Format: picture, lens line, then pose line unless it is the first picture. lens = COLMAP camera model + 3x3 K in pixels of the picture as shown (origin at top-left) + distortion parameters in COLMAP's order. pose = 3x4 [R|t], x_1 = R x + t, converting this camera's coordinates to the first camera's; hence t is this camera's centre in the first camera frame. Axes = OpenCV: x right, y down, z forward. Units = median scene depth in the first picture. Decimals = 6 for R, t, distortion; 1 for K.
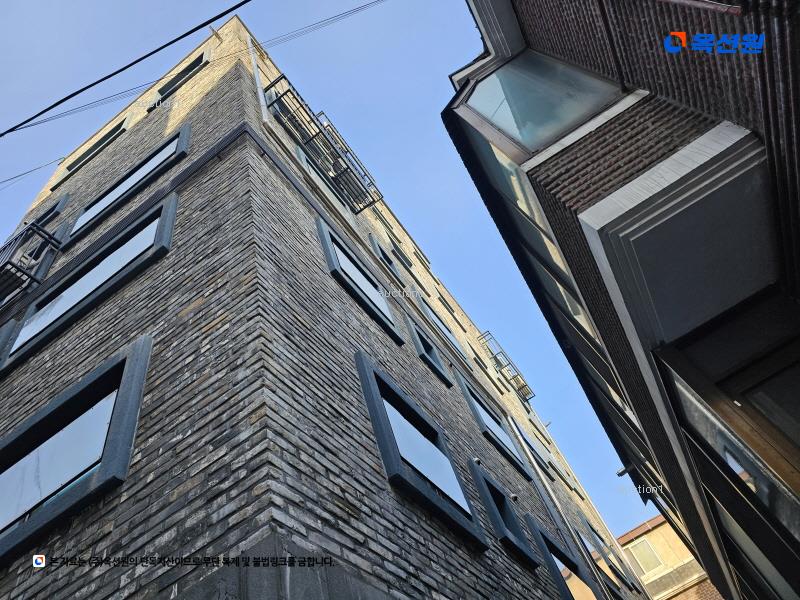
lens RADIAL K [[528.7, 0, 396.9], [0, 528.7, 298.0], [0, 0, 1]] dist [0.031975, -0.014005]
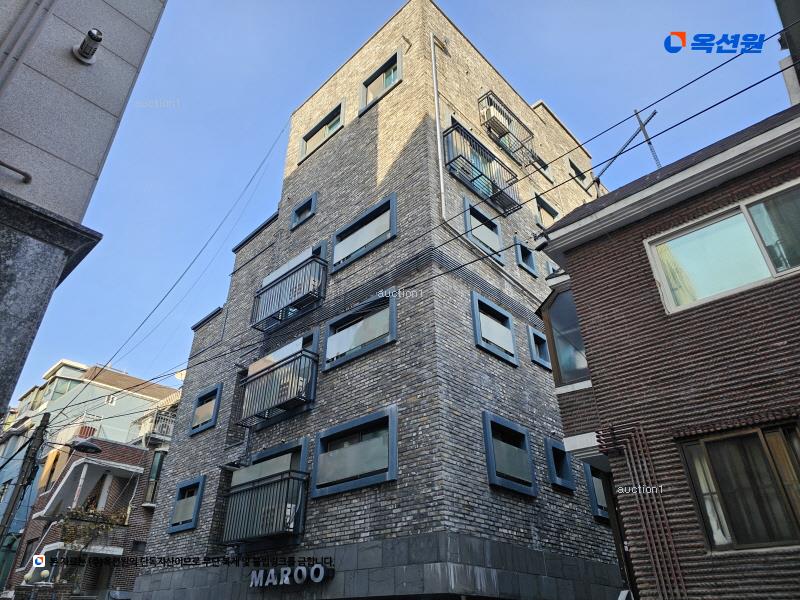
lens RADIAL K [[528.7, 0, 395.8], [0, 528.7, 299.5], [0, 0, 1]] dist [0.031975, -0.014005]
pose [[0.950473, 0.107966, -0.291452, 0.204520], [0.023167, 0.910508, 0.412842, -1.513714], [0.309942, -0.399147, 0.862912, -0.981591]]
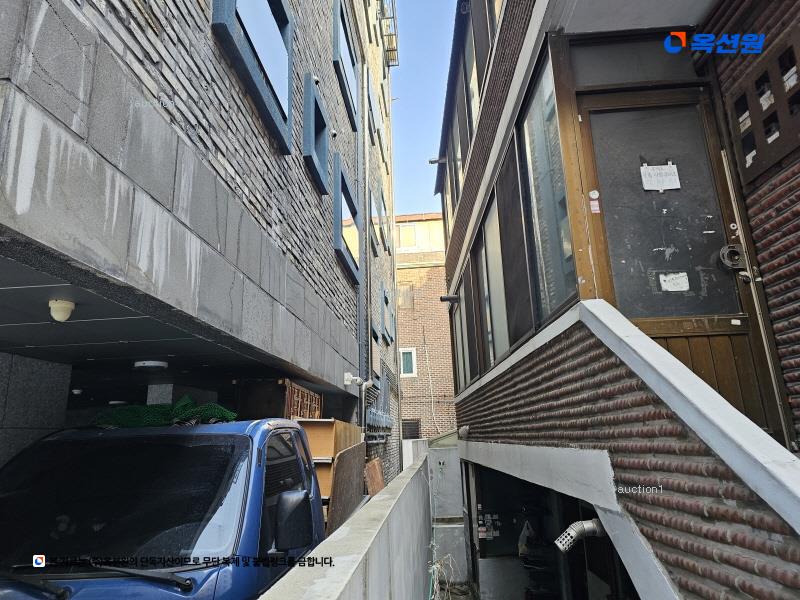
lens RADIAL K [[528.7, 0, 394.4], [0, 528.7, 293.0], [0, 0, 1]] dist [0.031975, -0.014005]
pose [[0.856669, 0.325562, 0.400158, 0.031611], [-0.500276, 0.713564, 0.490459, 0.085512], [-0.125864, -0.620351, 0.774160, 0.045431]]
